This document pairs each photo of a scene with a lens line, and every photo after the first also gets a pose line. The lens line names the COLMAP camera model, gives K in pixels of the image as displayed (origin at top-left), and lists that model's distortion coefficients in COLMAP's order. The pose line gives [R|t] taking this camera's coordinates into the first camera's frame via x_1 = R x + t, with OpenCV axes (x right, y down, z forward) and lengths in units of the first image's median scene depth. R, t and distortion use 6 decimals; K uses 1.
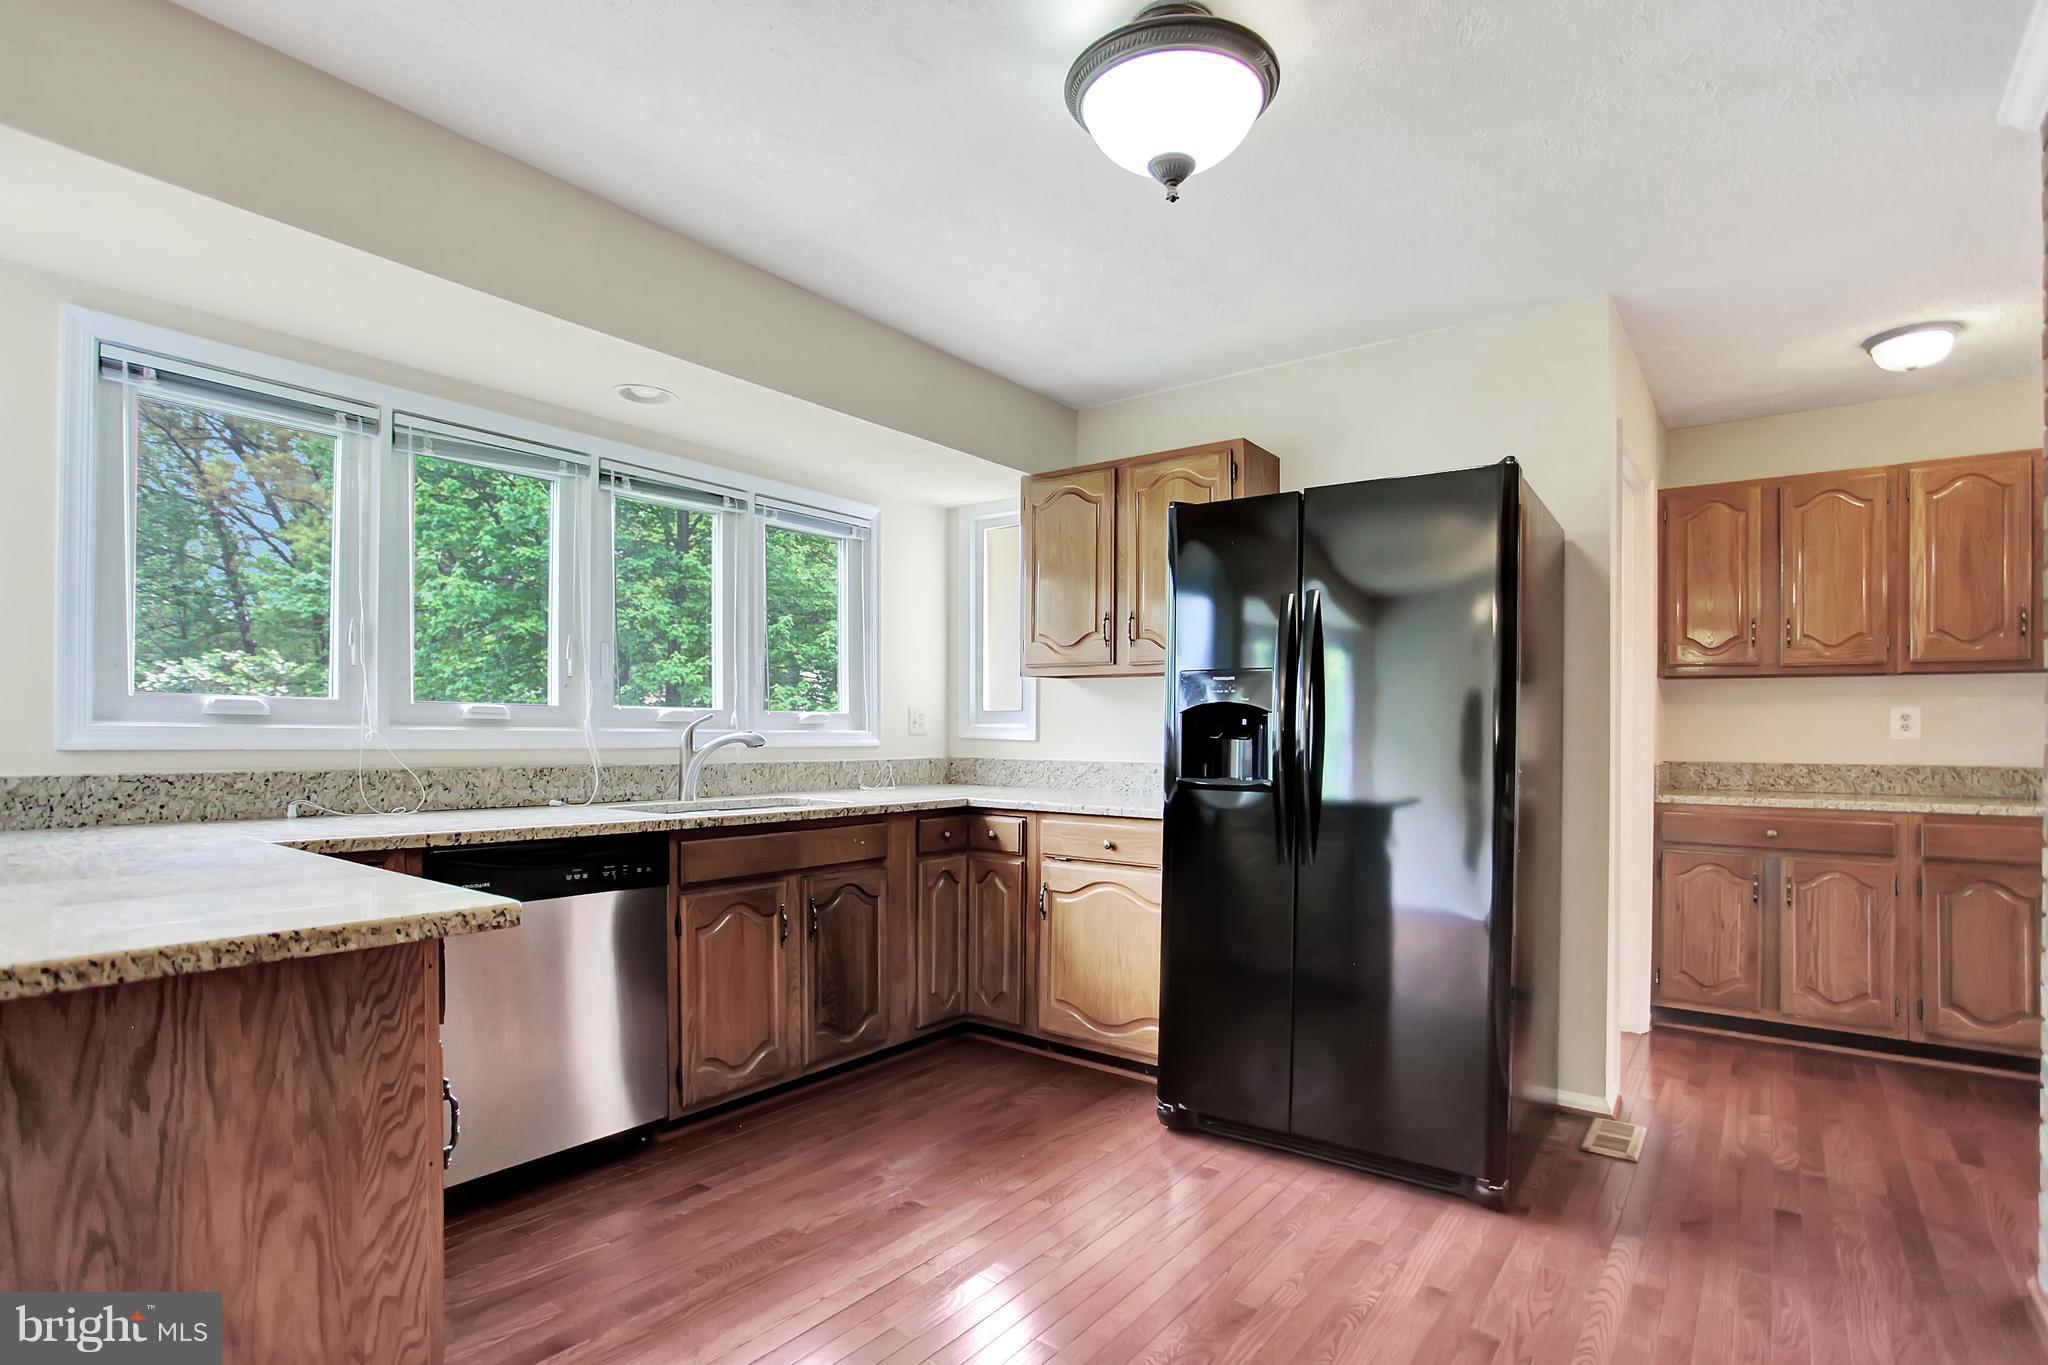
lens RADIAL K [[1067.1, 0, 992.4], [0, 1067.1, 738.2], [0, 0, 1]] dist [-0.073222, 0.039009]
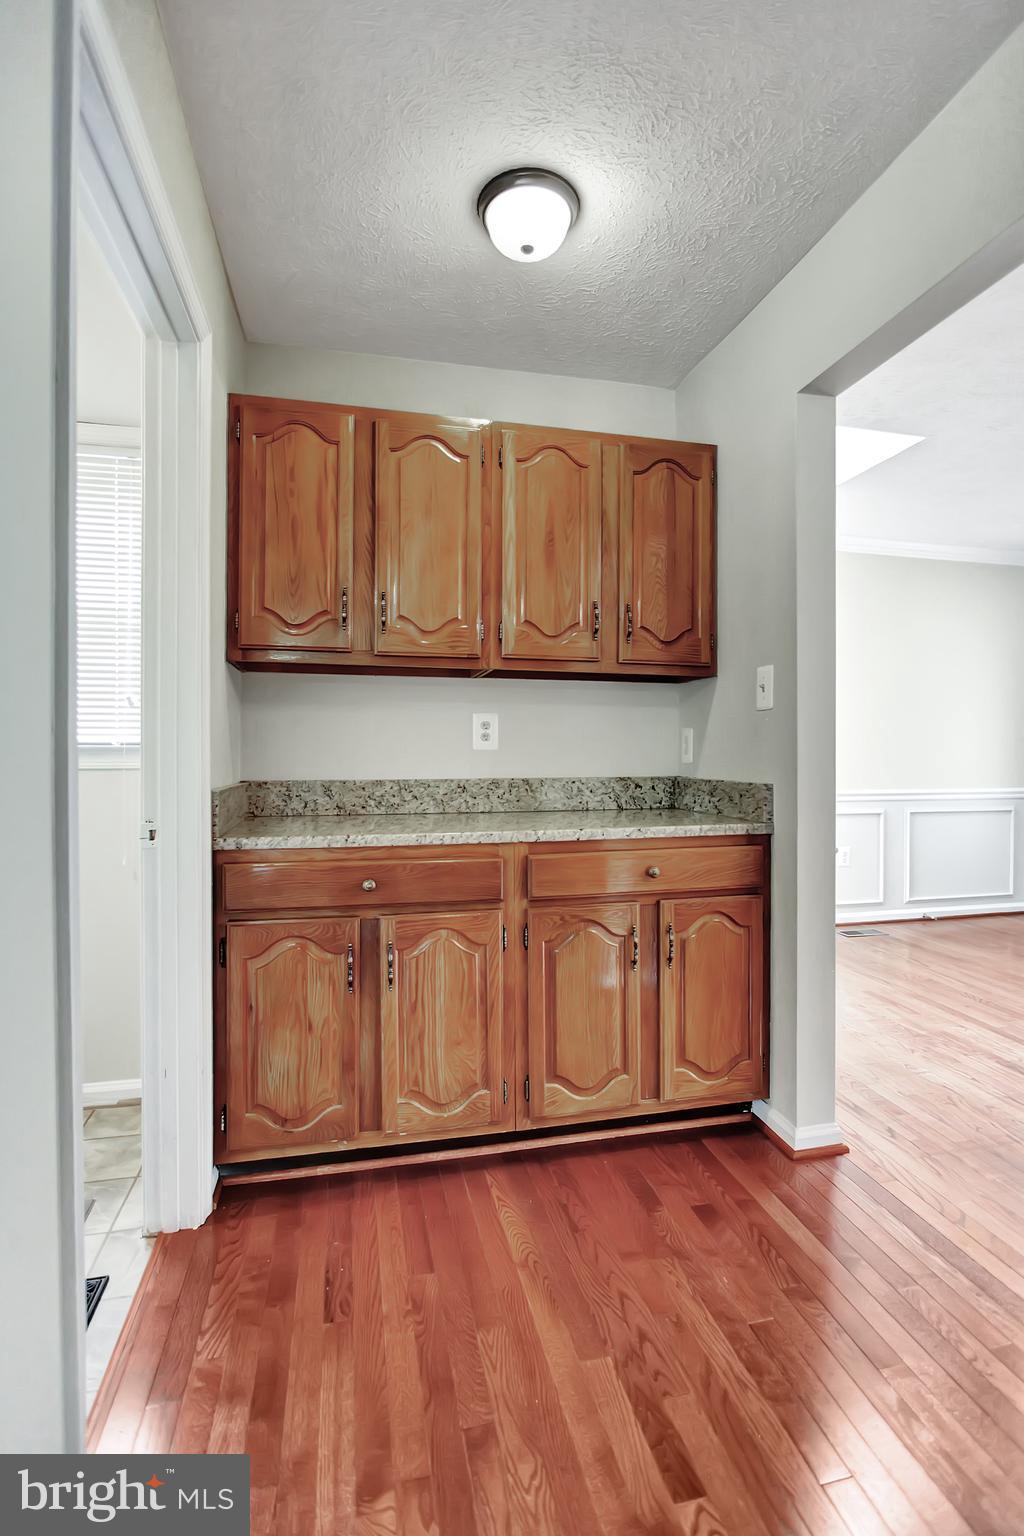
lens RADIAL K [[769.5, 0, 512.2], [0, 769.5, 737.0], [0, 0, 1]] dist [-0.063863, 0.032850]
pose [[0.654239, 0.008602, 0.756239, 0.436510], [0.007894, 0.999803, -0.018201, 0.002541], [-0.756246, 0.017878, 0.654043, 0.604069]]
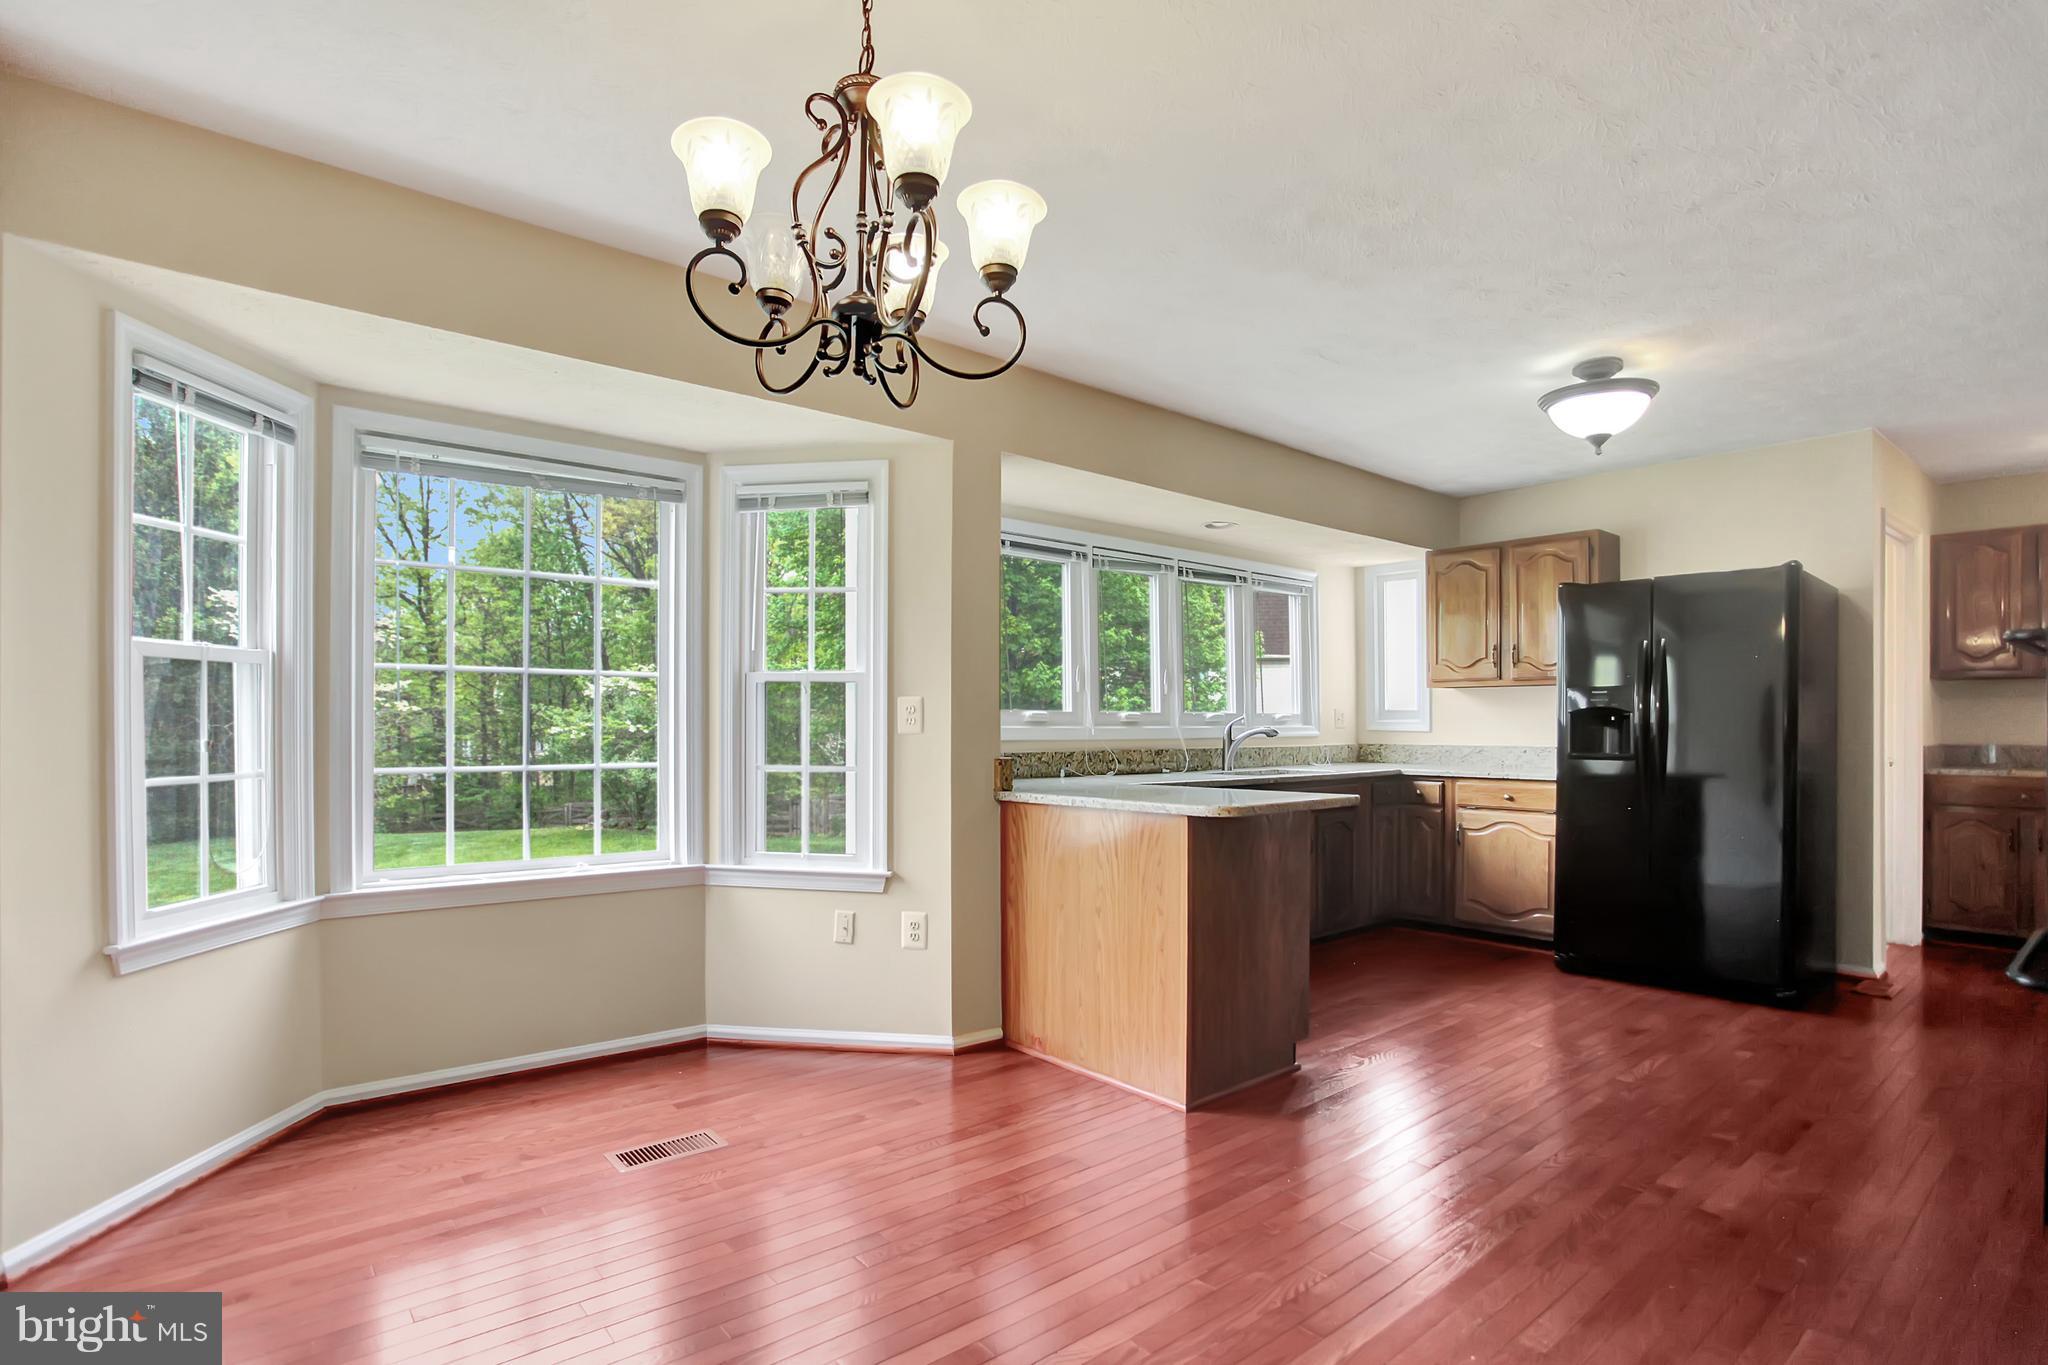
lens RADIAL K [[1026.0, 0, 1017.2], [0, 1026.0, 738.1], [0, 0, 1]] dist [-0.063863, 0.032850]
pose [[0.977088, -0.006612, -0.212735, -0.257592], [0.008118, 0.999948, 0.006209, -0.002130], [0.212682, -0.007794, 0.977090, -0.555196]]
